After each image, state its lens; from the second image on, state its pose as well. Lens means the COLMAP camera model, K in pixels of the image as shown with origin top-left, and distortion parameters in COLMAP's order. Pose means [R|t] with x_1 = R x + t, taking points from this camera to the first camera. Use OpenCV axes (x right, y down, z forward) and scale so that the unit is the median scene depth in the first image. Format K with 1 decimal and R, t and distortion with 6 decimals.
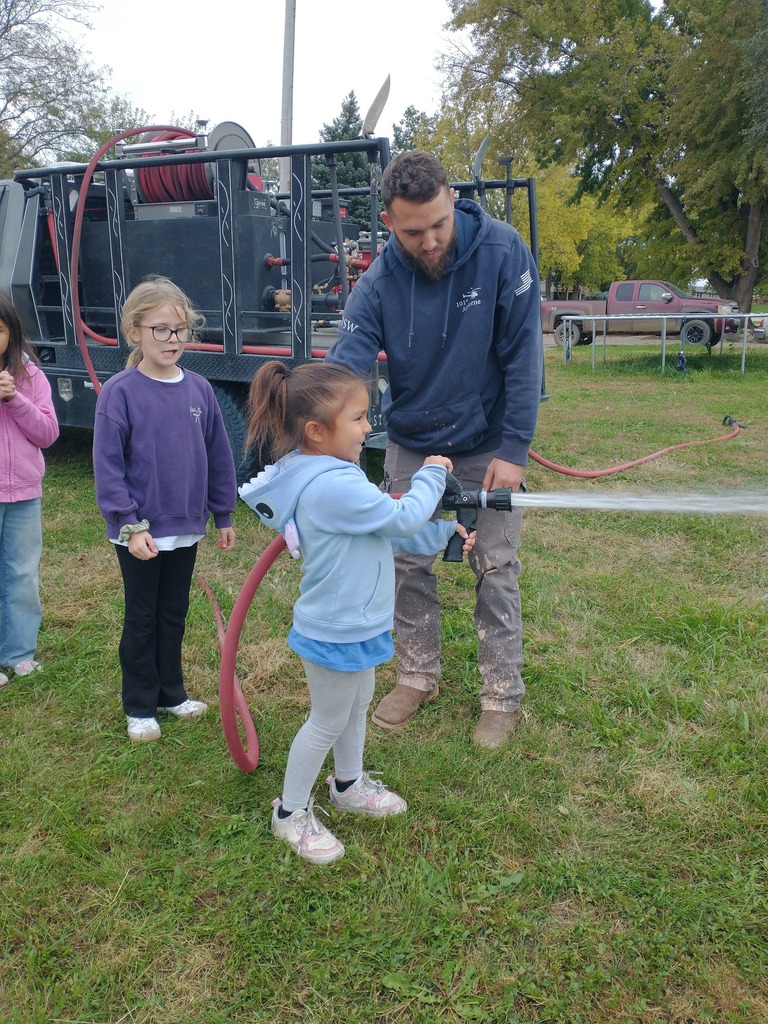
lens RADIAL K [[797.6, 0, 371.8], [0, 797.6, 509.8], [0, 0, 1]] dist [0.033526, -0.071691]
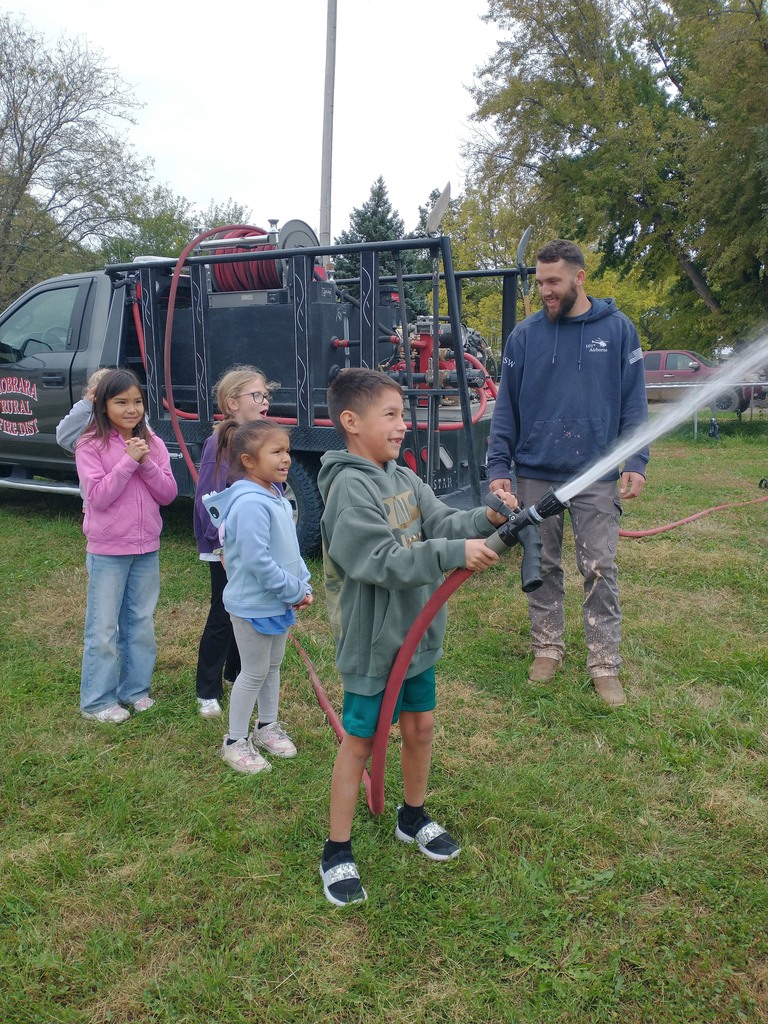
lens RADIAL K [[798.5, 0, 369.5], [0, 798.5, 510.2], [0, 0, 1]] dist [0.035492, -0.082002]
pose [[0.999336, -0.008375, -0.035461, -0.041829], [0.005313, 0.996317, -0.085587, 0.012982], [0.036047, 0.085342, 0.995699, -0.072290]]
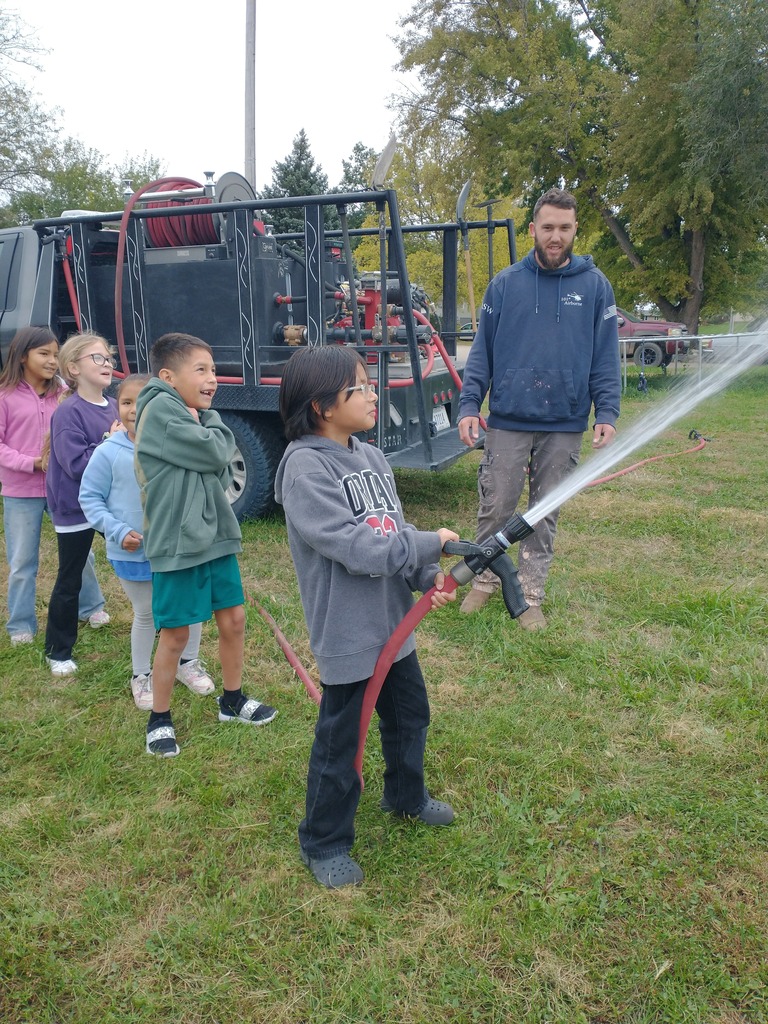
lens RADIAL K [[801.7, 0, 364.8], [0, 801.7, 511.2], [0, 0, 1]] dist [0.039867, -0.095650]
pose [[0.998357, -0.035817, 0.044725, -0.066665], [0.037400, 0.998685, -0.035058, 0.017333], [-0.043410, 0.036673, 0.998384, -0.077859]]
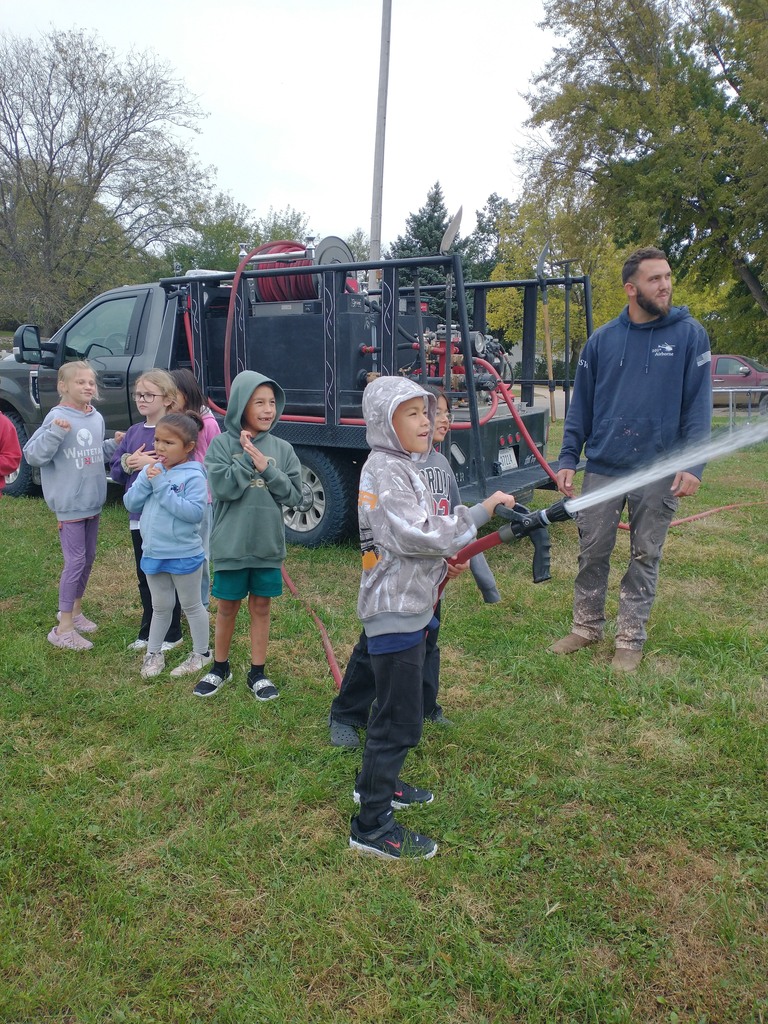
lens RADIAL K [[797.6, 0, 371.8], [0, 797.6, 509.8], [0, 0, 1]] dist [0.033526, -0.071691]
pose [[0.994736, 0.008405, -0.102124, 0.010392], [-0.017524, 0.995902, -0.088722, 0.036909], [0.100960, 0.090044, 0.990807, -0.167499]]
